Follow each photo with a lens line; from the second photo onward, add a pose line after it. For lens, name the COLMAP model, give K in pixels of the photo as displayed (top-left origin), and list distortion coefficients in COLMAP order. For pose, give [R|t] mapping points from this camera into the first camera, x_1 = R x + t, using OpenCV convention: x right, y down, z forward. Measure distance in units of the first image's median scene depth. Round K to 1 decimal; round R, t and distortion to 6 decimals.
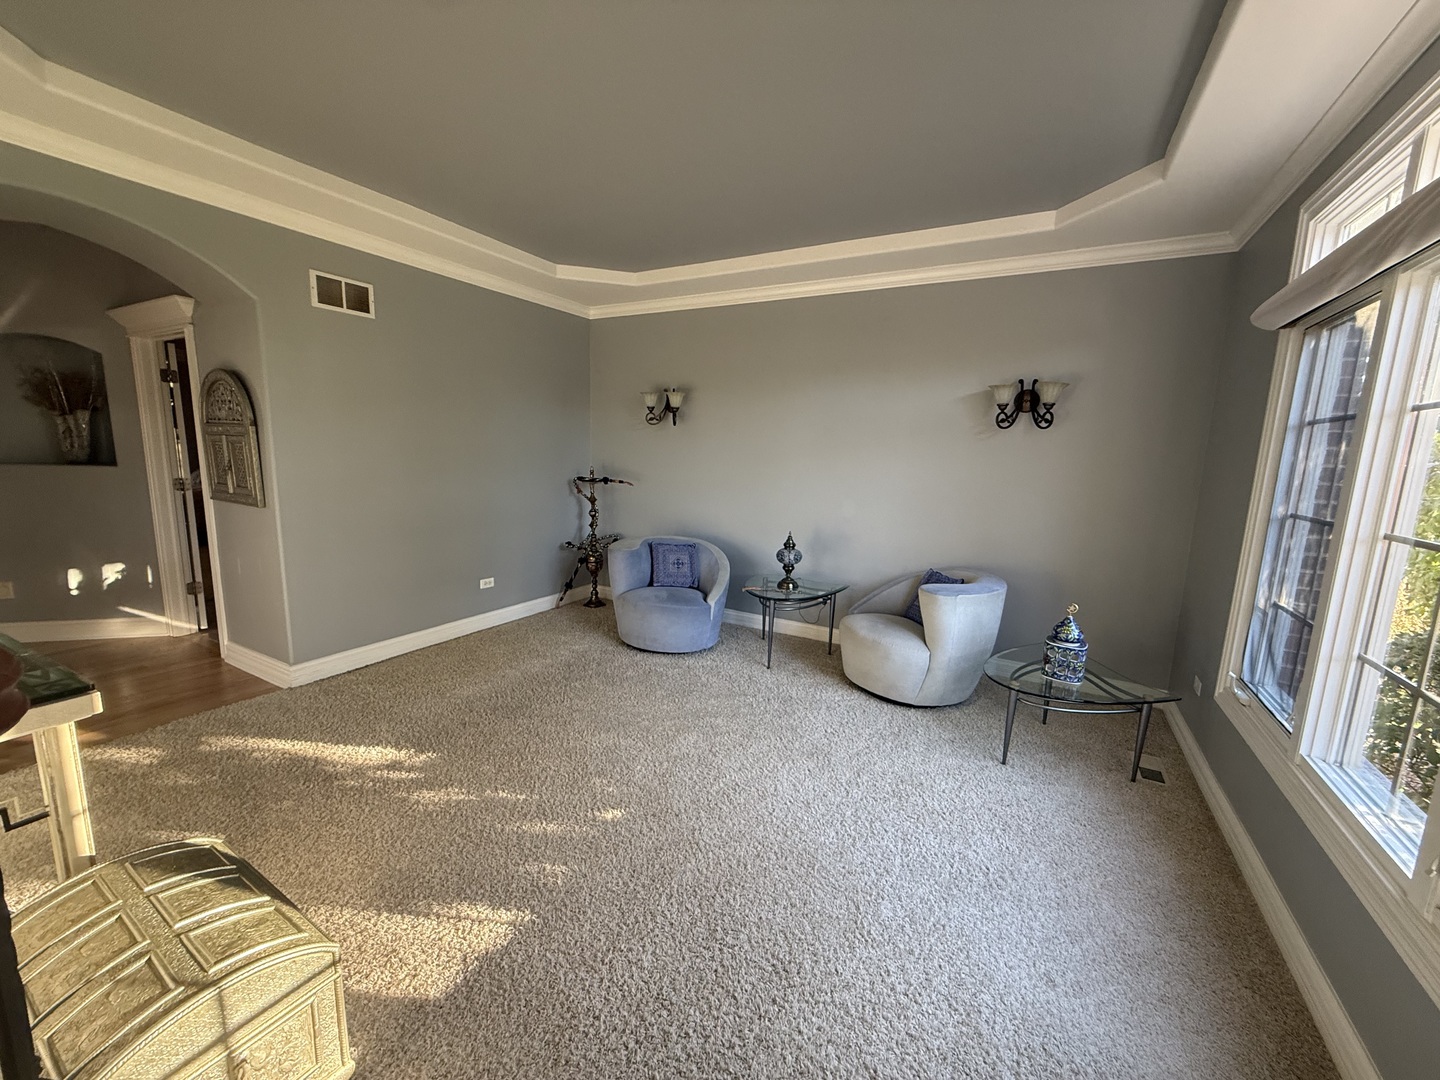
lens RADIAL K [[572.1, 0, 720.0], [0, 572.1, 540.0], [0, 0, 1]] dist [0.000591, 0.000057]
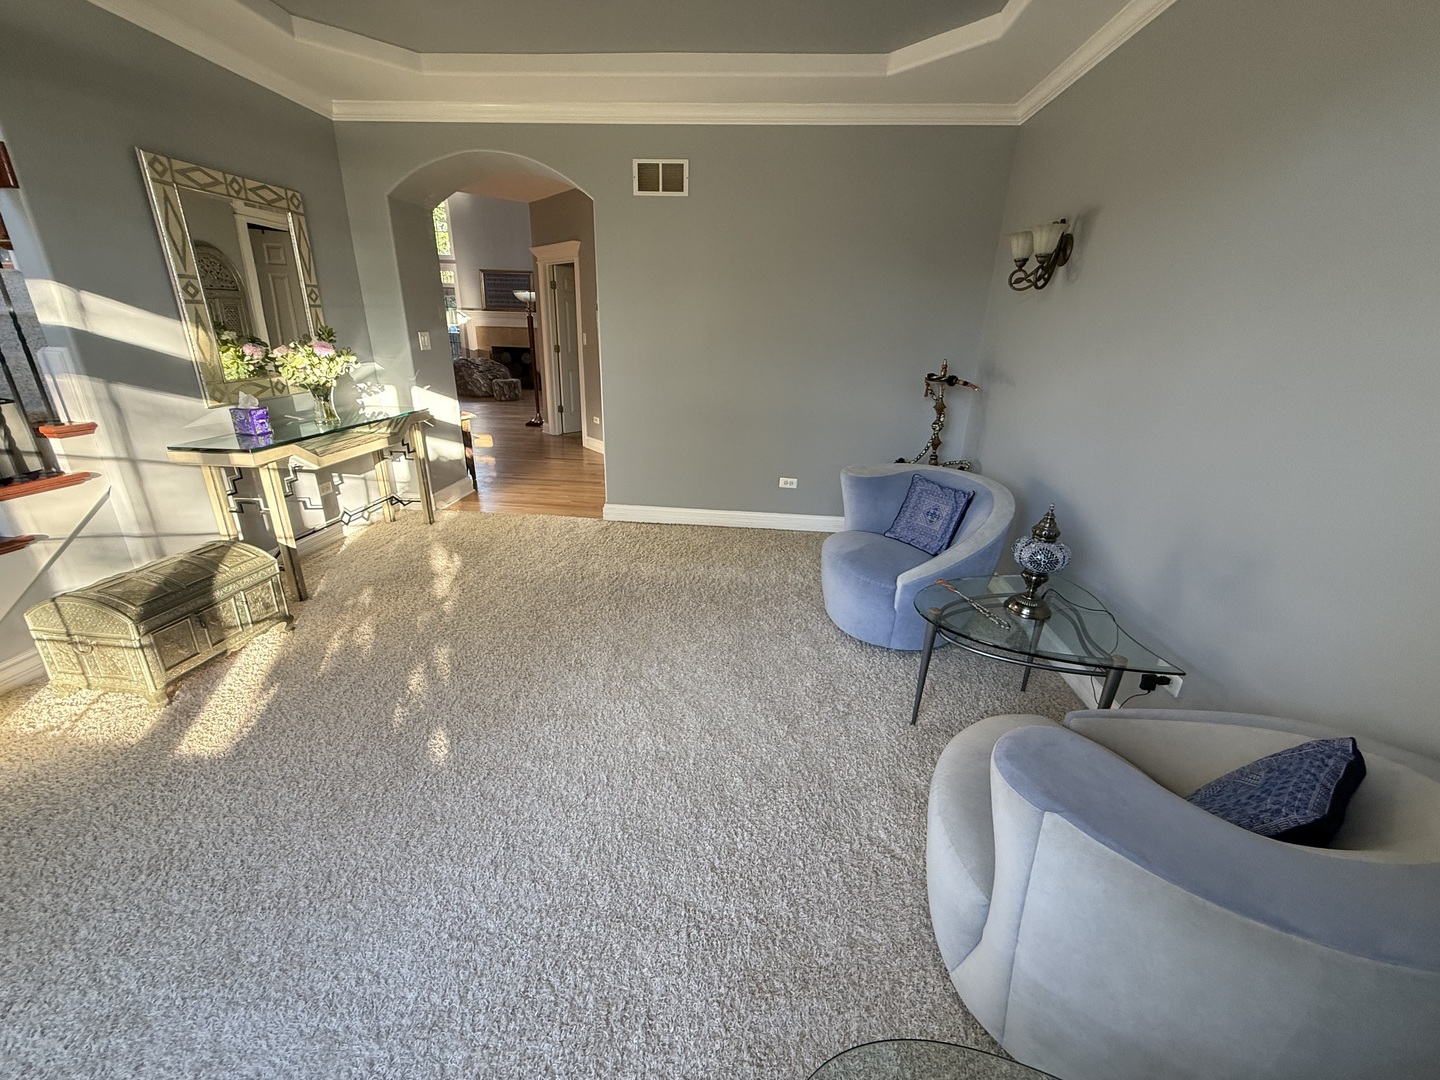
lens RADIAL K [[572.1, 0, 720.0], [0, 572.1, 540.0], [0, 0, 1]] dist [0.000591, 0.000057]
pose [[0.418431, 0.299594, -0.857414, 0.418785], [-0.159181, 0.953609, 0.255523, -0.063206], [0.894191, 0.029565, 0.446709, 0.538254]]
